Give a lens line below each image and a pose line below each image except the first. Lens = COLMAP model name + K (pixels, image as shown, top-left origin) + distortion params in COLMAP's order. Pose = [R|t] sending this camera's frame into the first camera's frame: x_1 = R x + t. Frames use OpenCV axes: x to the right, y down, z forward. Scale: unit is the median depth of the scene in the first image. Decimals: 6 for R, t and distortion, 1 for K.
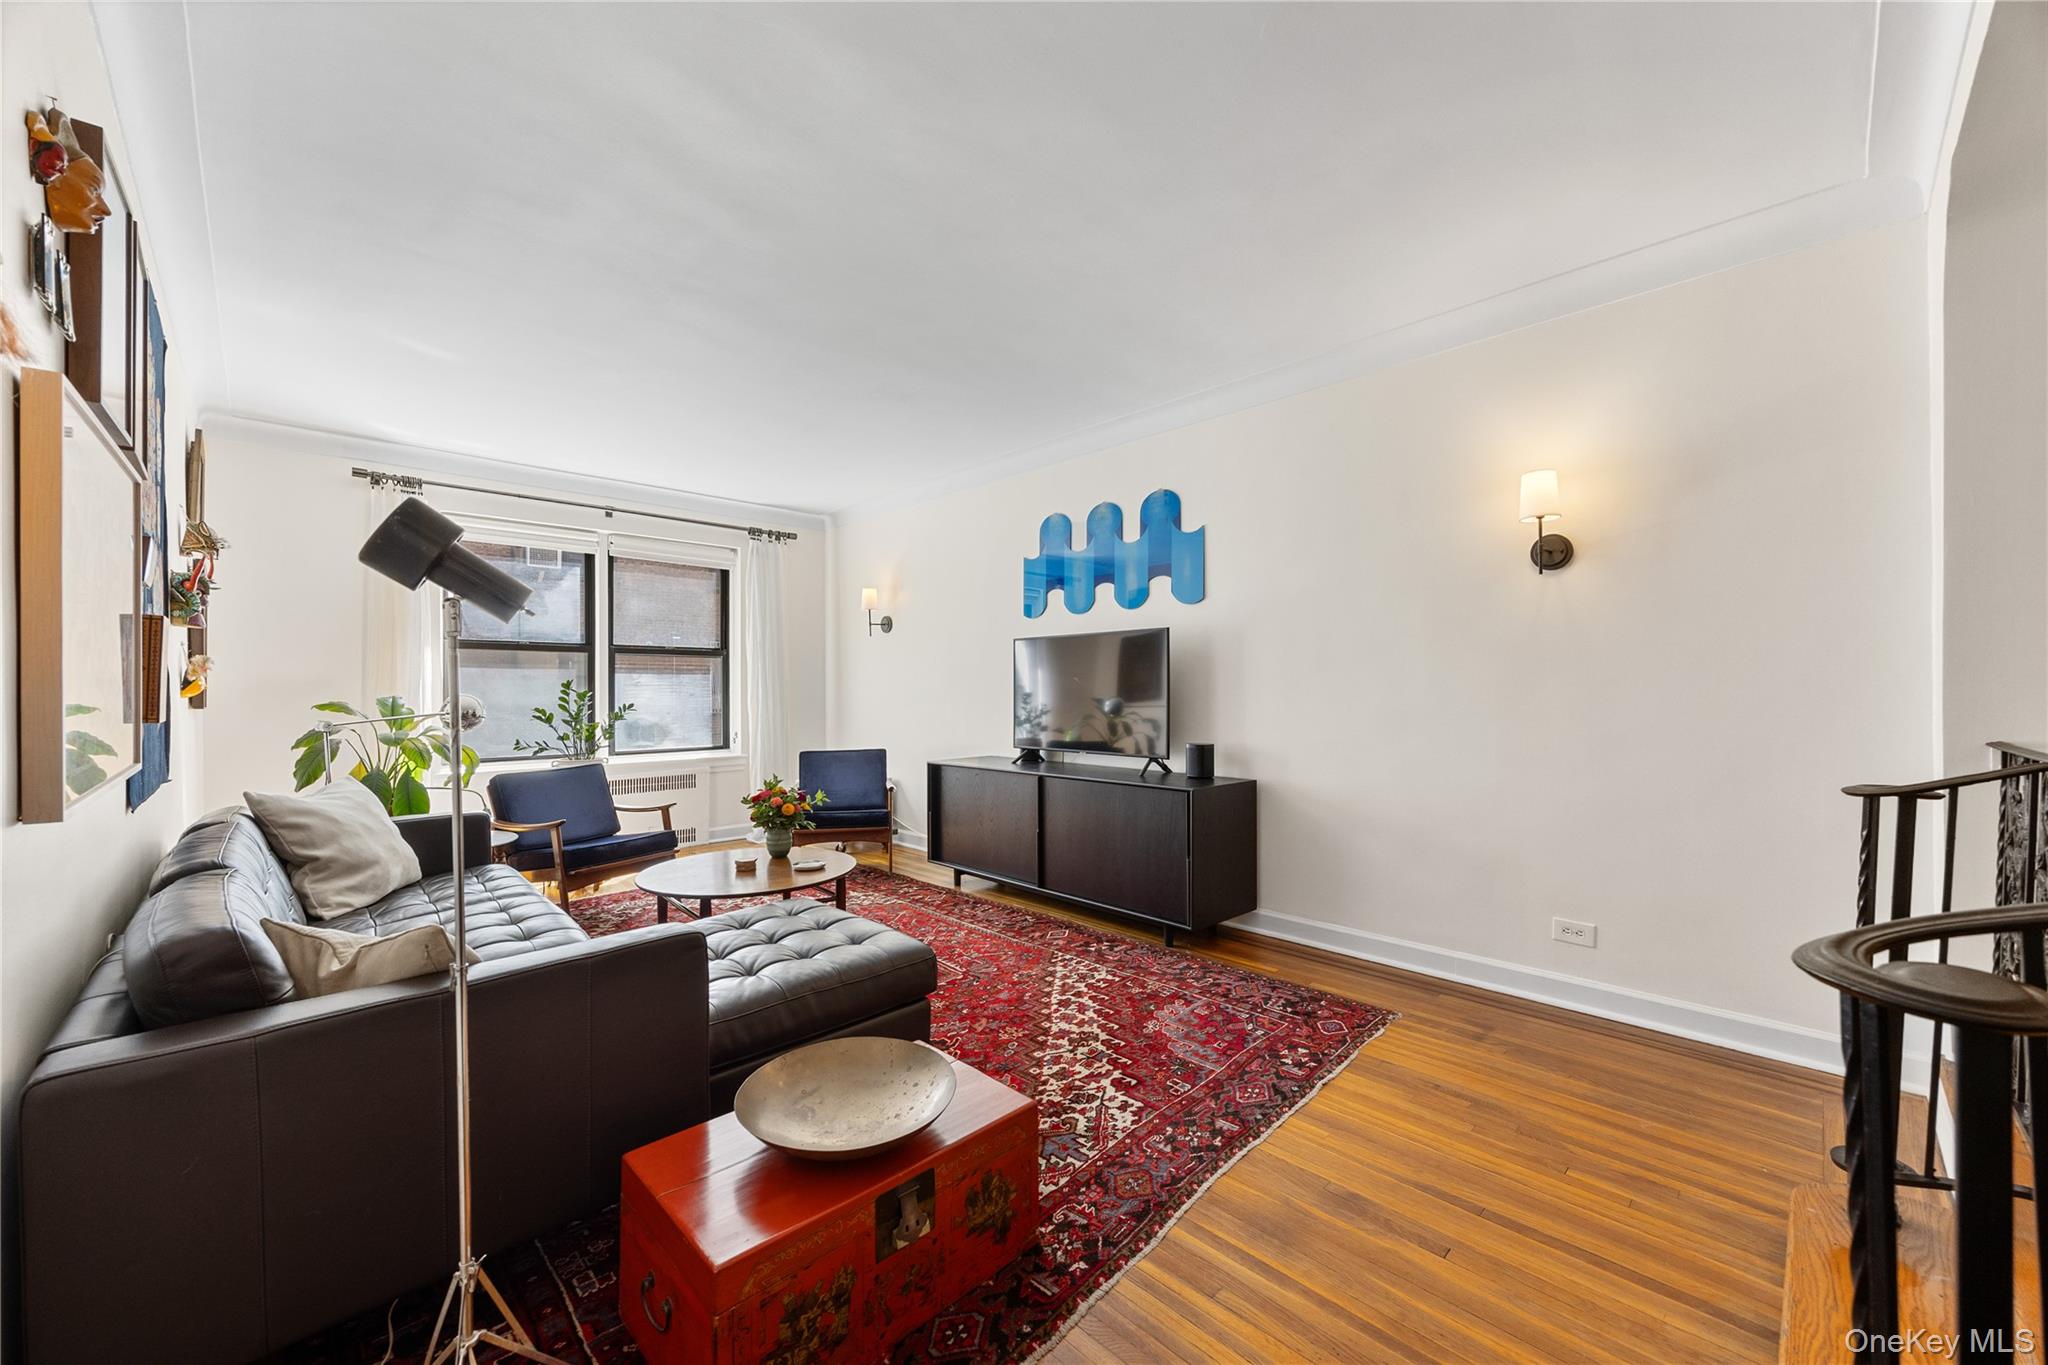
lens RADIAL K [[787.6, 0, 1029.0], [0, 787.6, 690.0], [0, 0, 1]] dist [-0.003153, -0.000249]
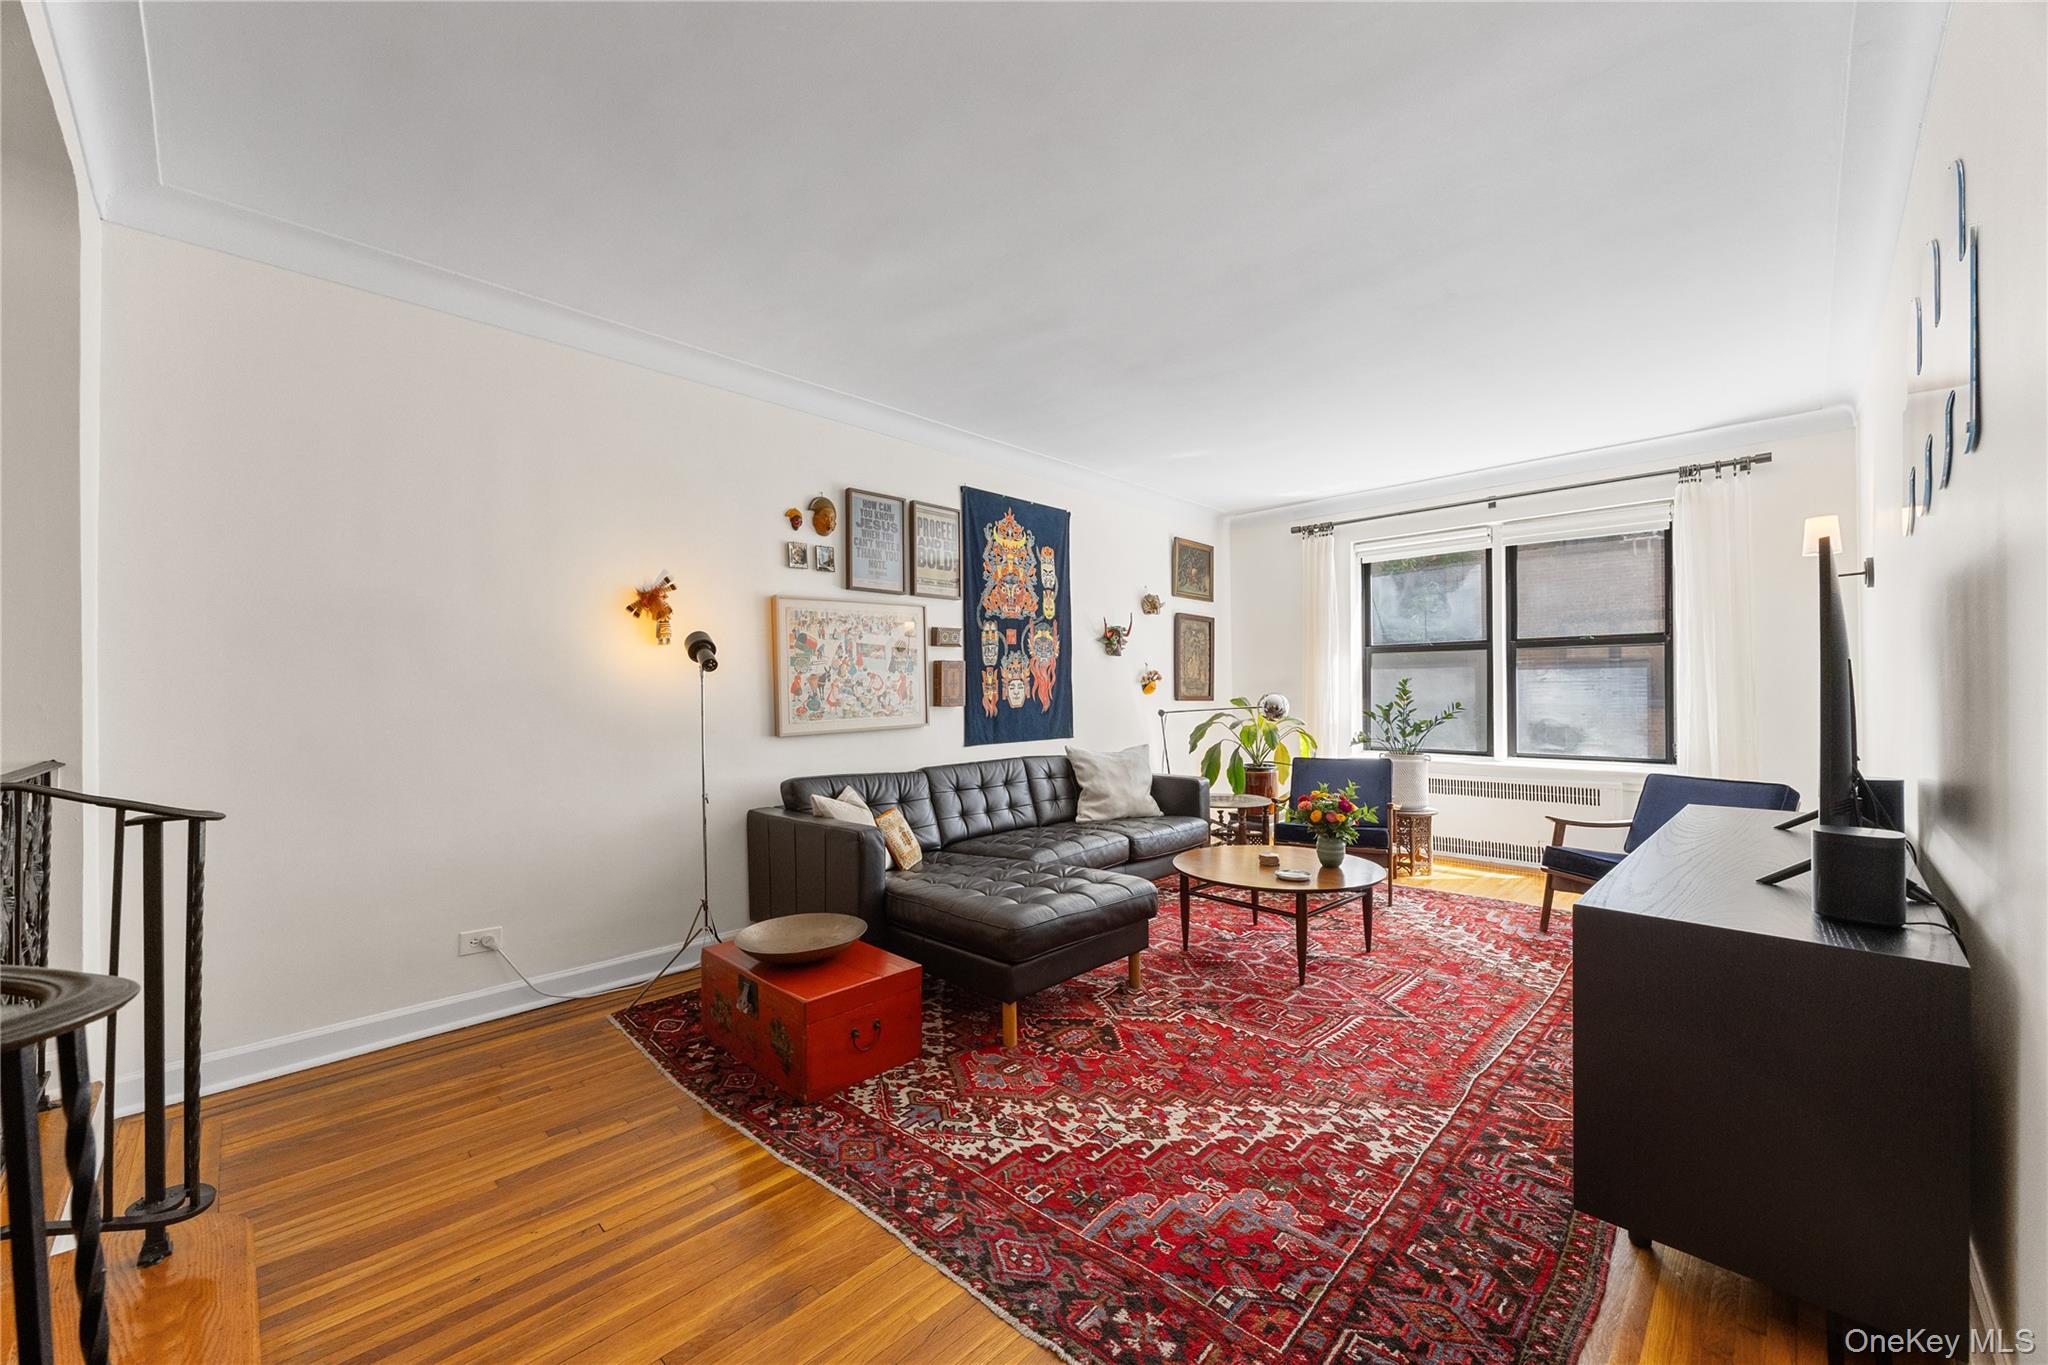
lens RADIAL K [[787.6, 0, 1029.0], [0, 787.6, 690.0], [0, 0, 1]] dist [-0.003153, -0.000249]
pose [[0.018507, 0.001433, -0.999828, 0.766847], [0.006551, 0.999977, 0.001555, -0.005054], [0.999807, -0.006578, 0.018497, 0.765077]]
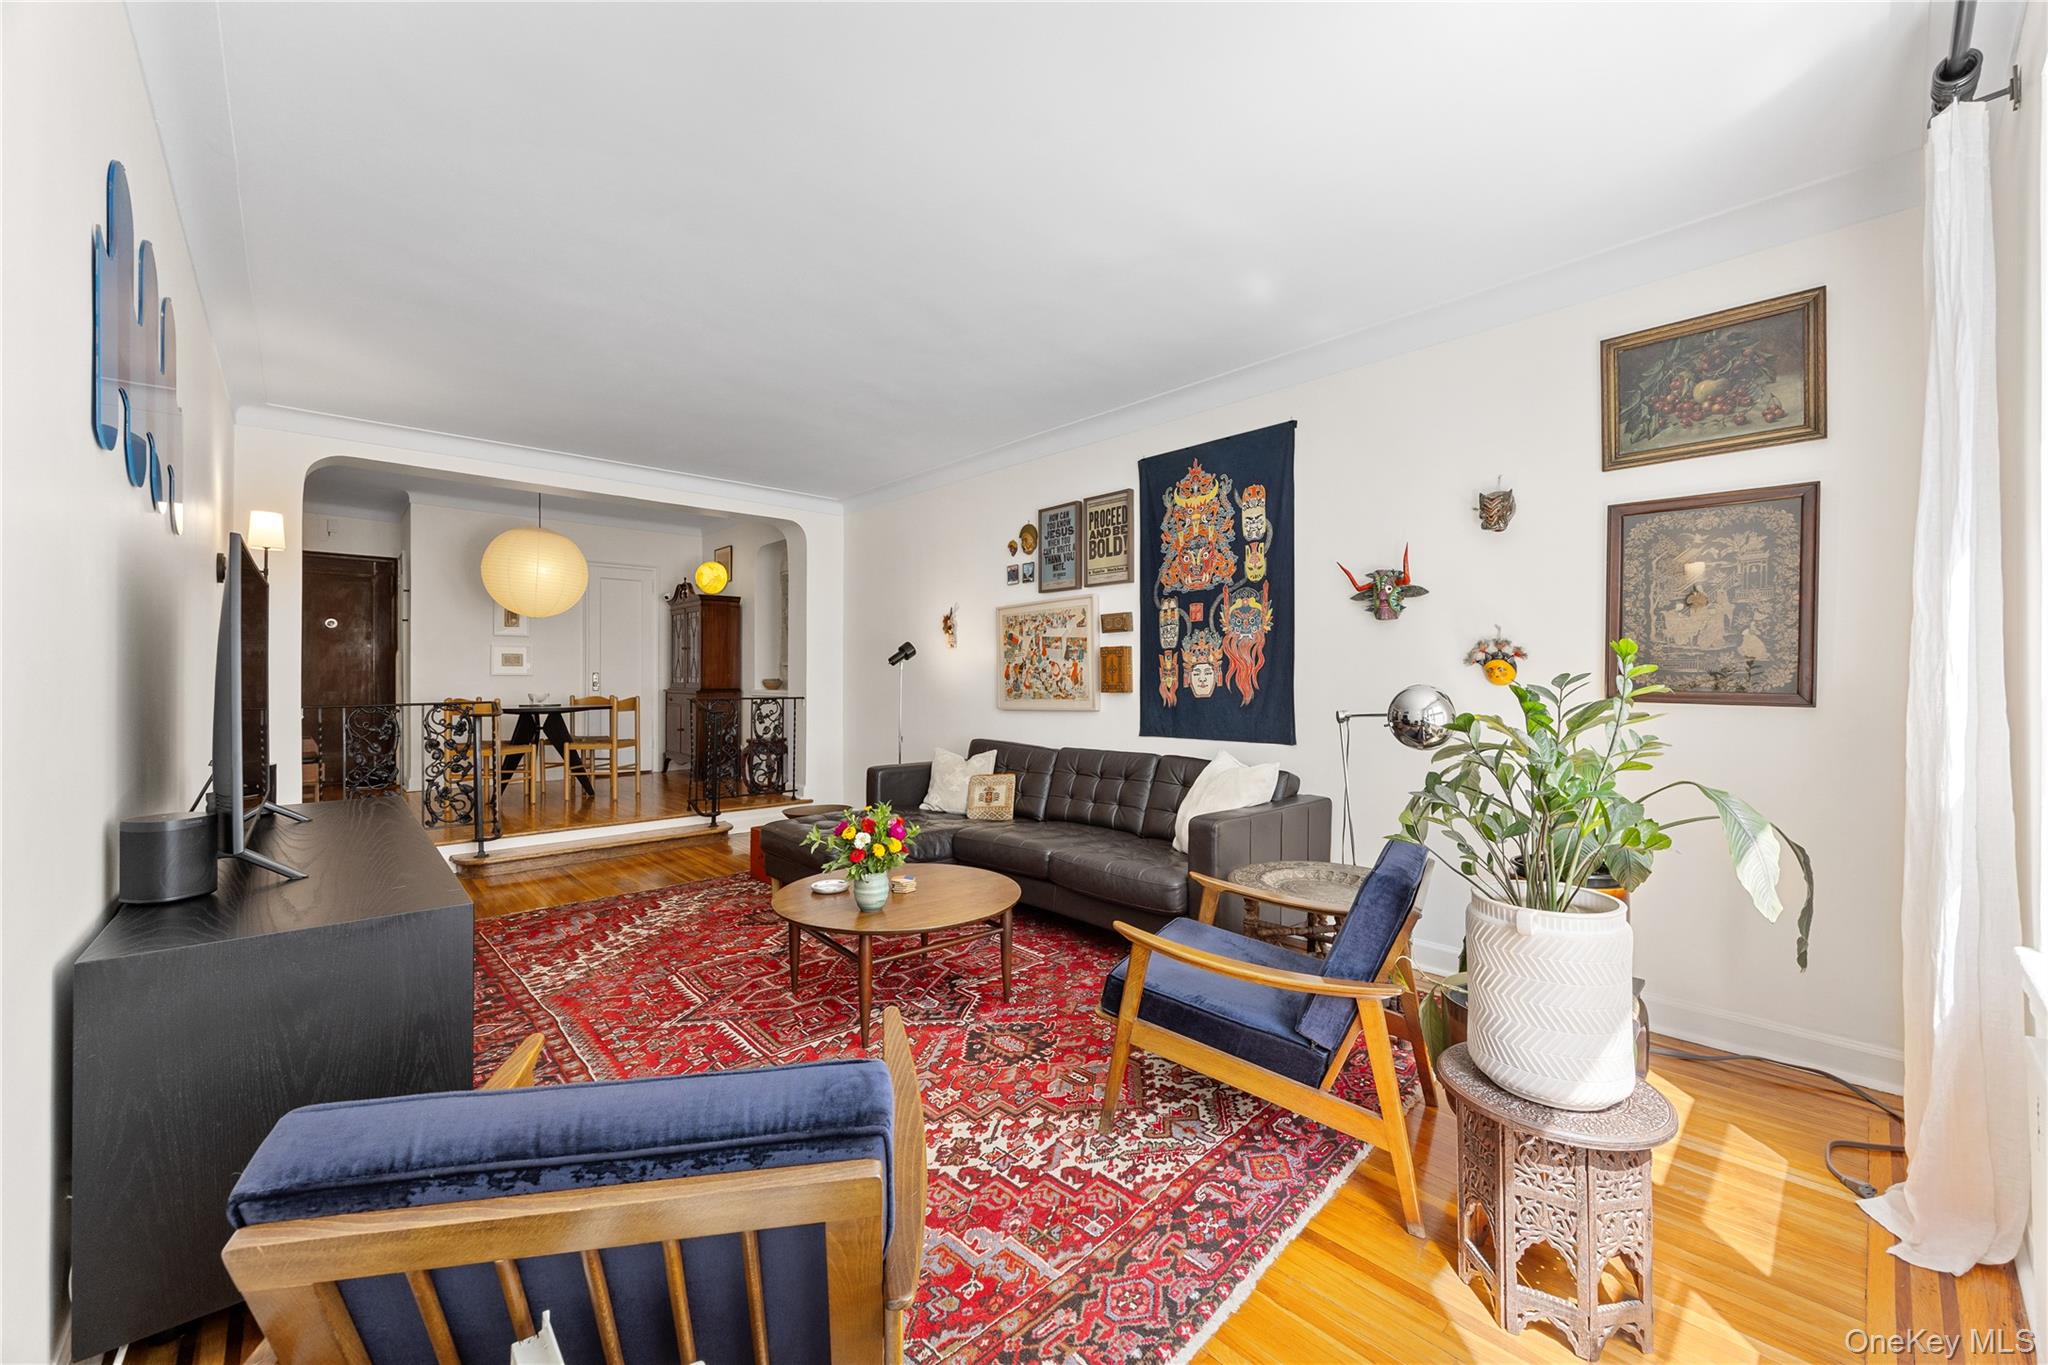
lens RADIAL K [[794.4, 0, 1017.3], [0, 794.4, 674.4], [0, 0, 1]] dist [-0.001192, -0.000006]
pose [[-0.999085, 0.007325, 0.042138, -0.597682], [0.007297, 0.999973, -0.000823, -0.006981], [-0.042143, -0.000515, -0.999111, 2.131684]]
